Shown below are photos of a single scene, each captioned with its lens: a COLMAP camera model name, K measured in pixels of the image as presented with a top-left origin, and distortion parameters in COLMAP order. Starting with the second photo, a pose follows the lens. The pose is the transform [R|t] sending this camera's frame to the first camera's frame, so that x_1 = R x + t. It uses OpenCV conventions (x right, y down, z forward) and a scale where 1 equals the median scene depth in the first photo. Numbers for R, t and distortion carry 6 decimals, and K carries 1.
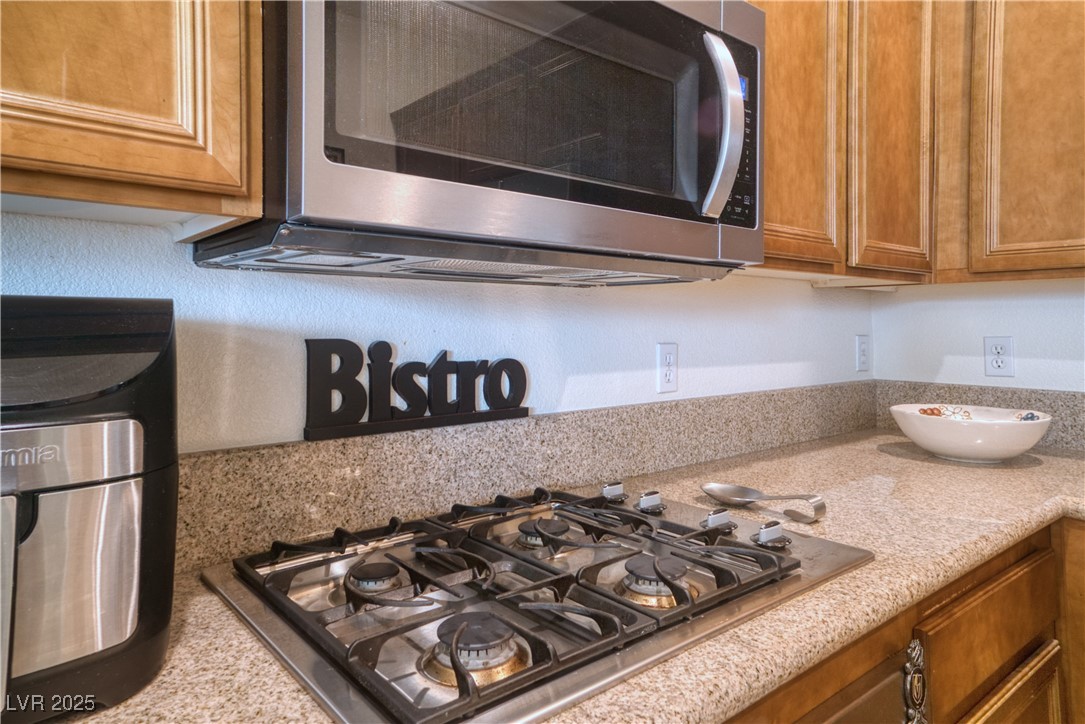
lens RADIAL K [[686.8, 0, 542.2], [0, 686.8, 321.1], [0, 0, 1]] dist [0.039224, 0.001582]
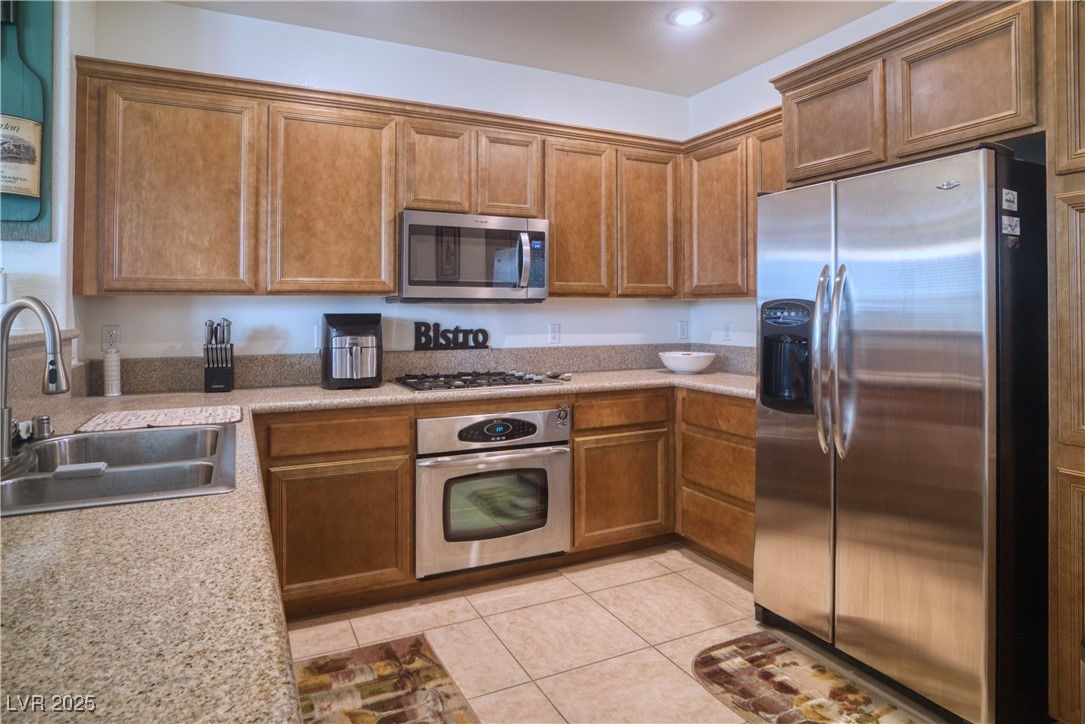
lens RADIAL K [[635.8, 0, 536.9], [0, 635.8, 307.4], [0, 0, 1]] dist [-0.007715, -0.000652]
pose [[0.970721, -0.006652, -0.240116, 0.889837], [0.004956, 0.999958, -0.007665, -0.016897], [0.240157, 0.006251, 0.970714, -1.705143]]
